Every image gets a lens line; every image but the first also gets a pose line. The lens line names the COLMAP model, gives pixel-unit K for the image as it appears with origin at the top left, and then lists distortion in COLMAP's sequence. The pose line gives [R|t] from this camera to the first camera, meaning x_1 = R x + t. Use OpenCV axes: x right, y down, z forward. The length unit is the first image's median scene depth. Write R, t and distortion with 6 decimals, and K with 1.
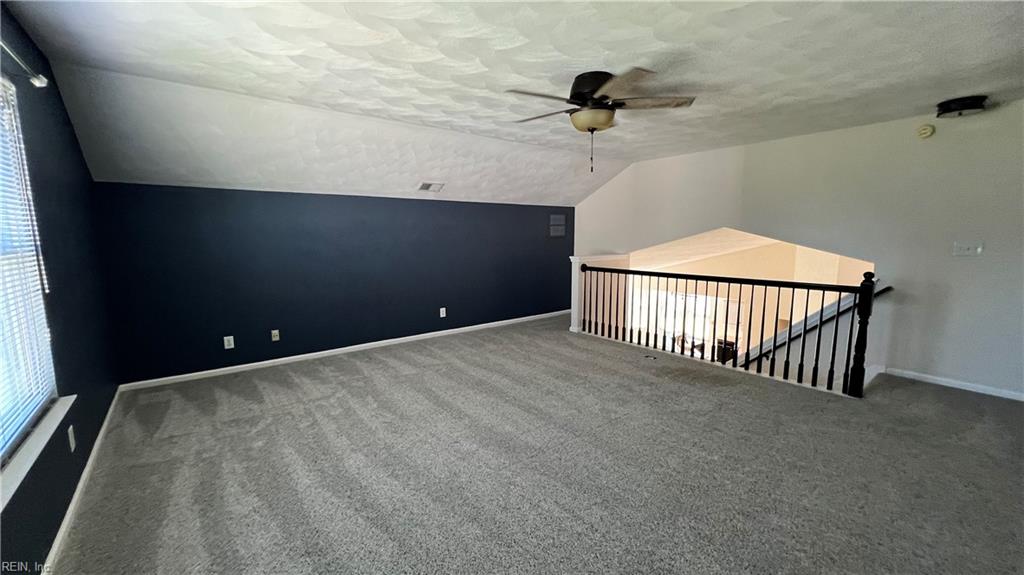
lens RADIAL K [[415.4, 0, 514.0], [0, 415.4, 289.9], [0, 0, 1]] dist [-0.000857, -0.000211]
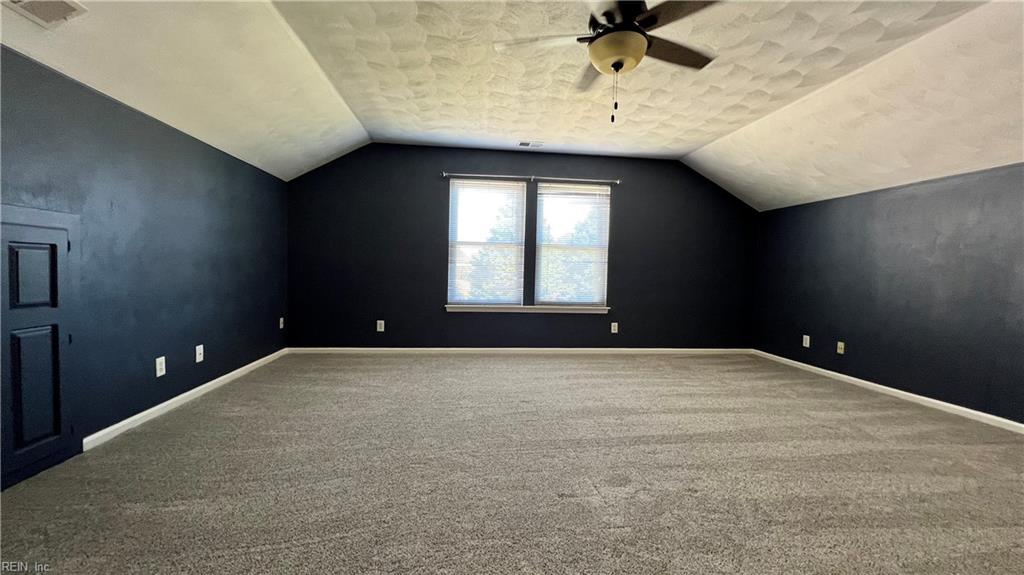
lens RADIAL K [[415.4, 0, 512.4], [0, 415.4, 286.2], [0, 0, 1]] dist [-0.000857, -0.000211]
pose [[-0.533338, 0.023465, -0.845577, 0.663918], [-0.136510, 0.984125, 0.113411, -0.036014], [0.834815, 0.175916, -0.521668, 0.919172]]
